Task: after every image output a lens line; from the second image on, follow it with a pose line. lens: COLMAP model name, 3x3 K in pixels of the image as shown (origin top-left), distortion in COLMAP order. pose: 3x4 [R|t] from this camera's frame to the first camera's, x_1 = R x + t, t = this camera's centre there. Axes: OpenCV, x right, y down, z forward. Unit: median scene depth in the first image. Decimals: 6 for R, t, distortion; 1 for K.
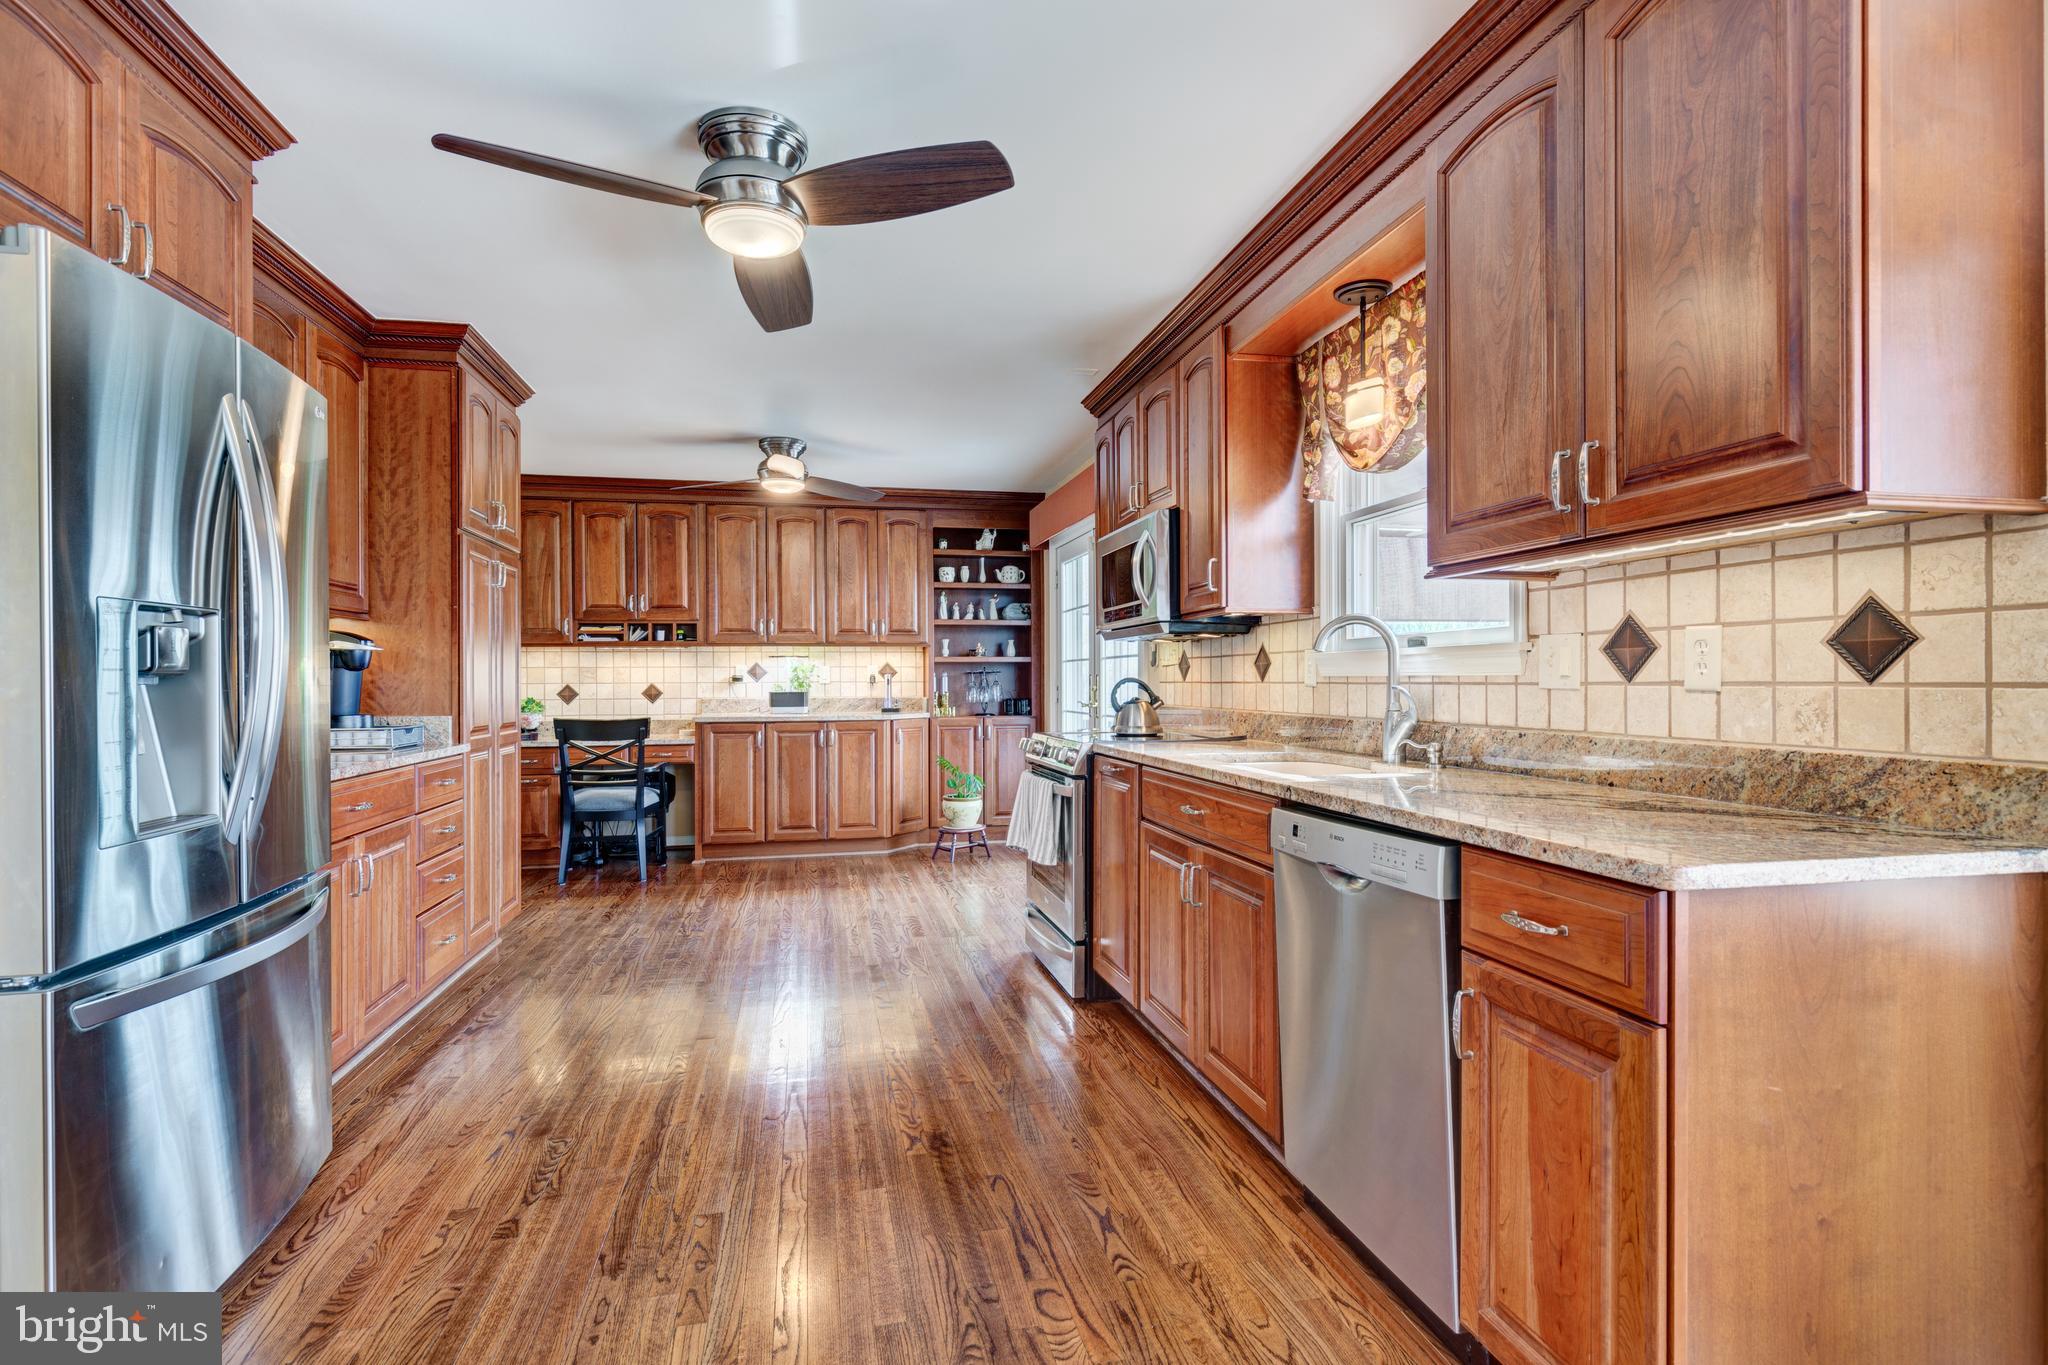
lens RADIAL K [[992.7, 0, 1030.7], [0, 992.7, 680.7], [0, 0, 1]] dist [-0.005921, 0.001053]
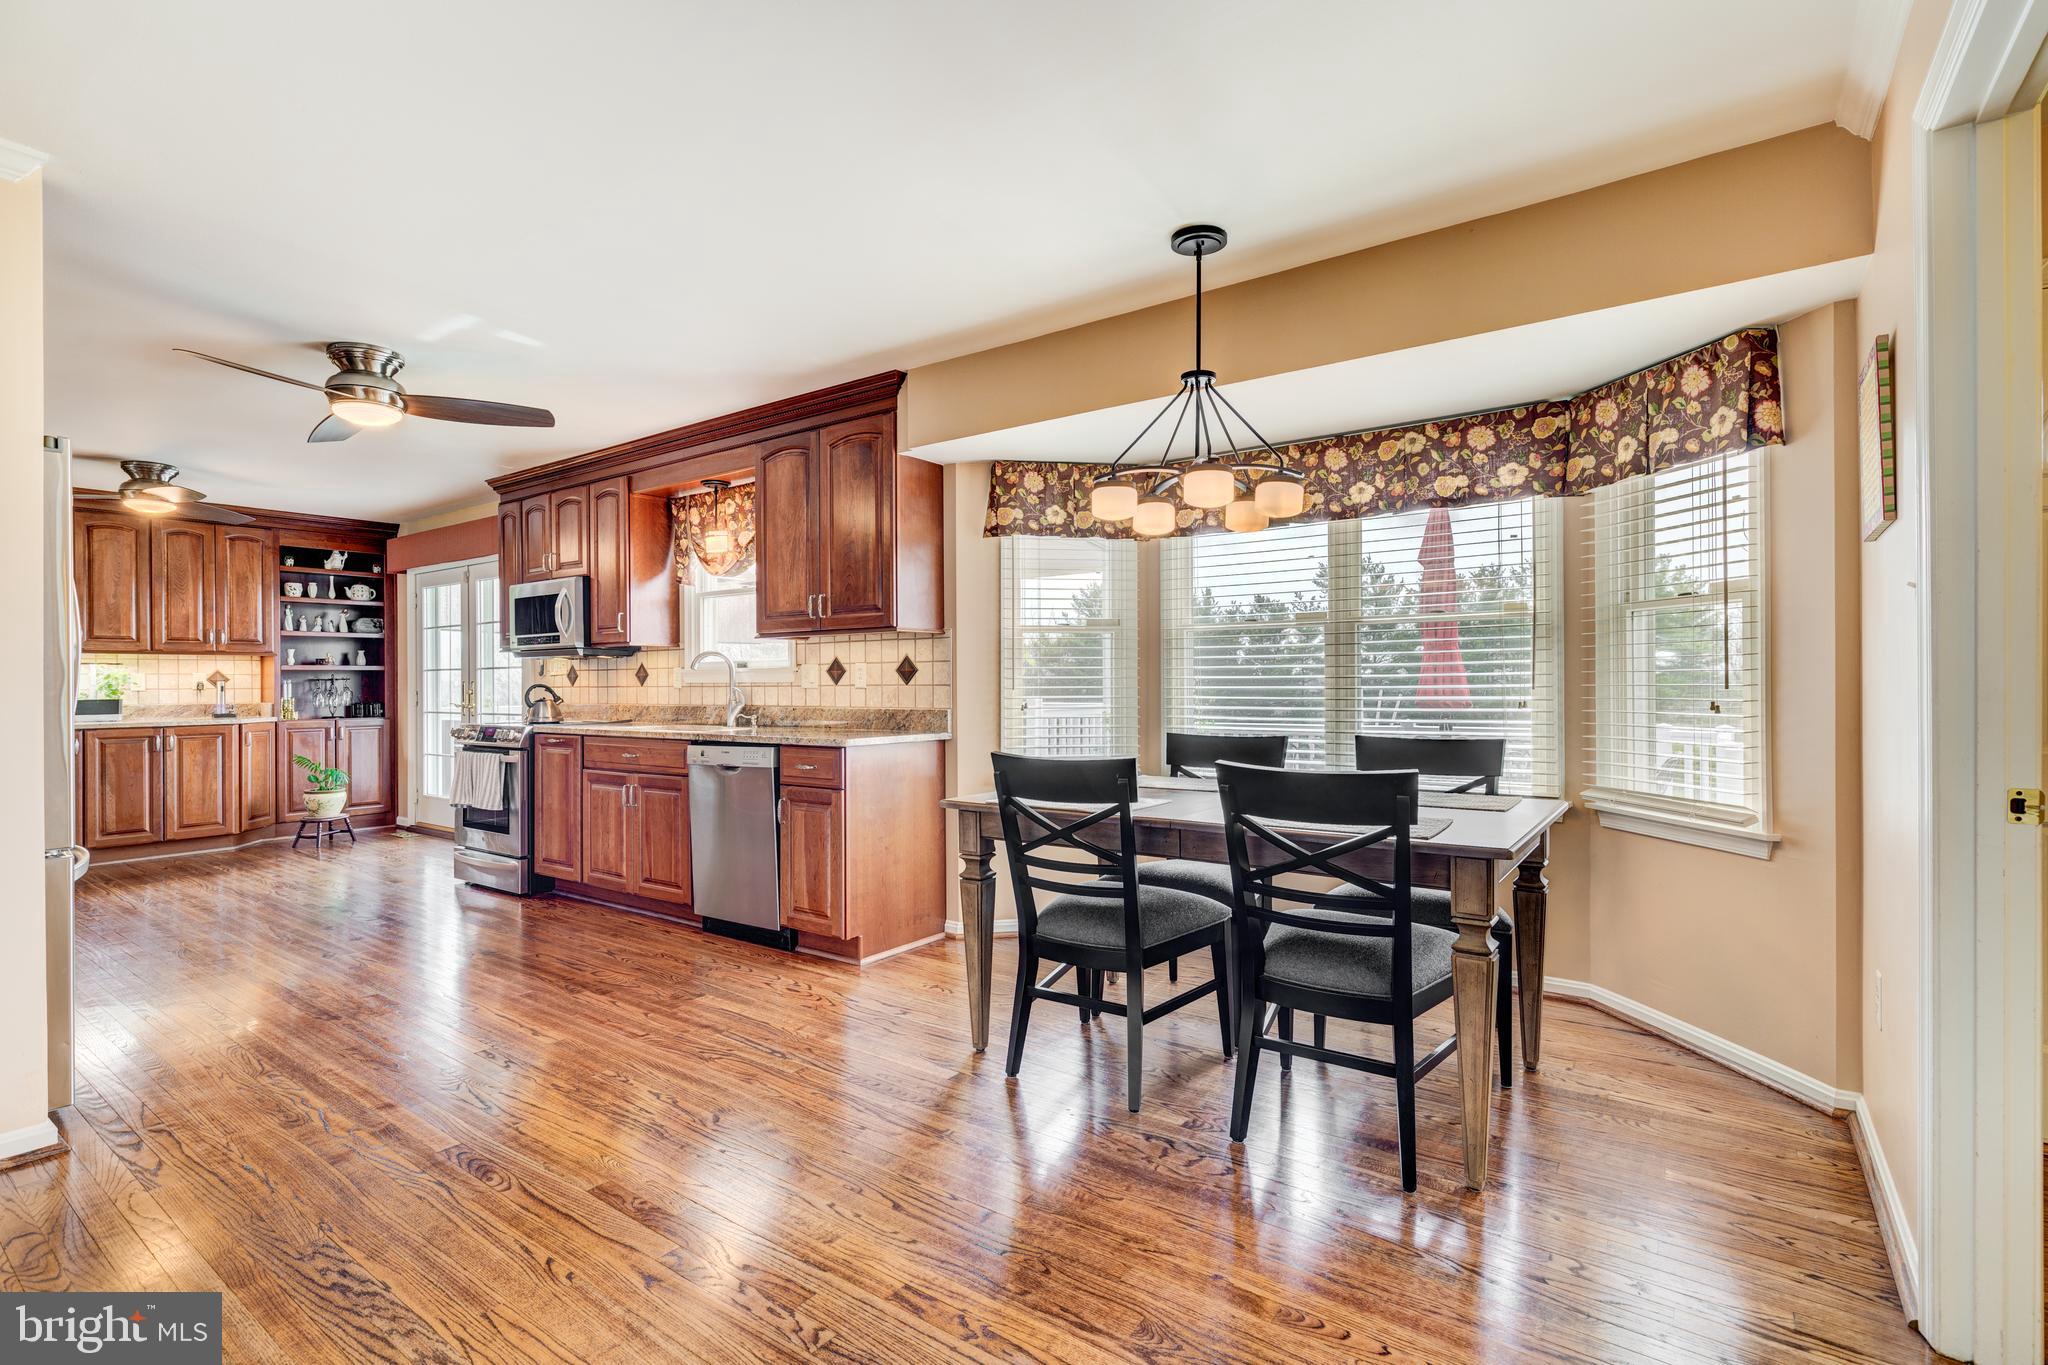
lens RADIAL K [[953.7, 0, 1024.1], [0, 953.7, 681.2], [0, 0, 1]] dist [0.001186, -0.000737]
pose [[0.747695, -0.001053, 0.664042, -0.342382], [0.004557, 0.999983, -0.003545, 0.001363], [-0.664027, 0.005677, 0.747687, -0.597396]]
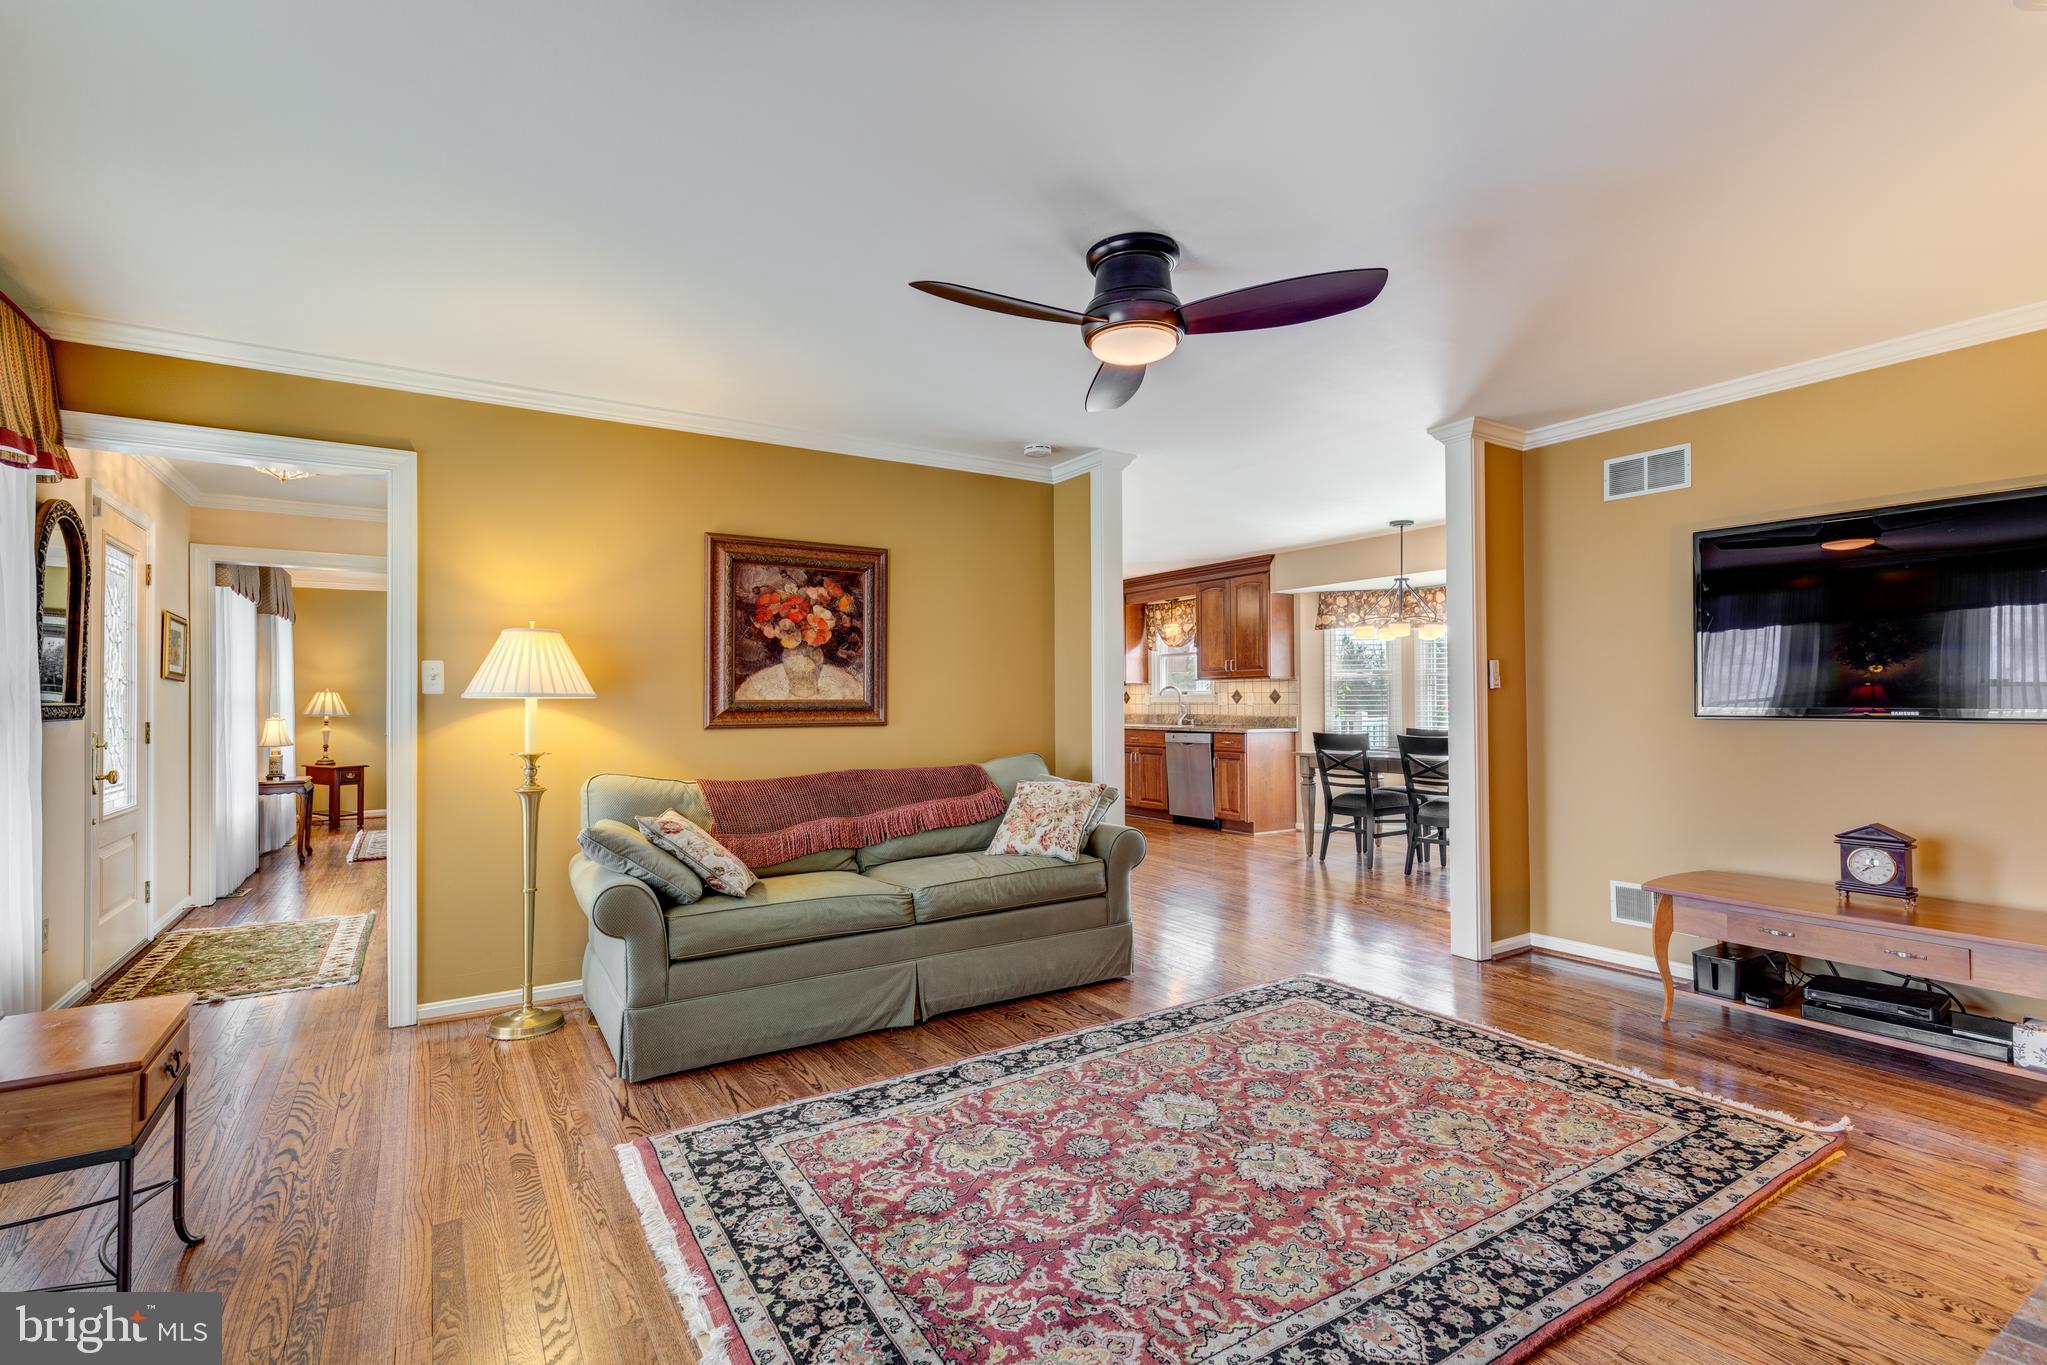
lens RADIAL K [[922.7, 0, 1028.0], [0, 922.7, 689.4], [0, 0, 1]] dist [0.013271, -0.004263]
pose [[0.936657, 0.001518, 0.350244, -1.059399], [0.003535, 0.999899, -0.013788, -0.006457], [-0.350230, 0.014152, 0.936557, -1.572551]]
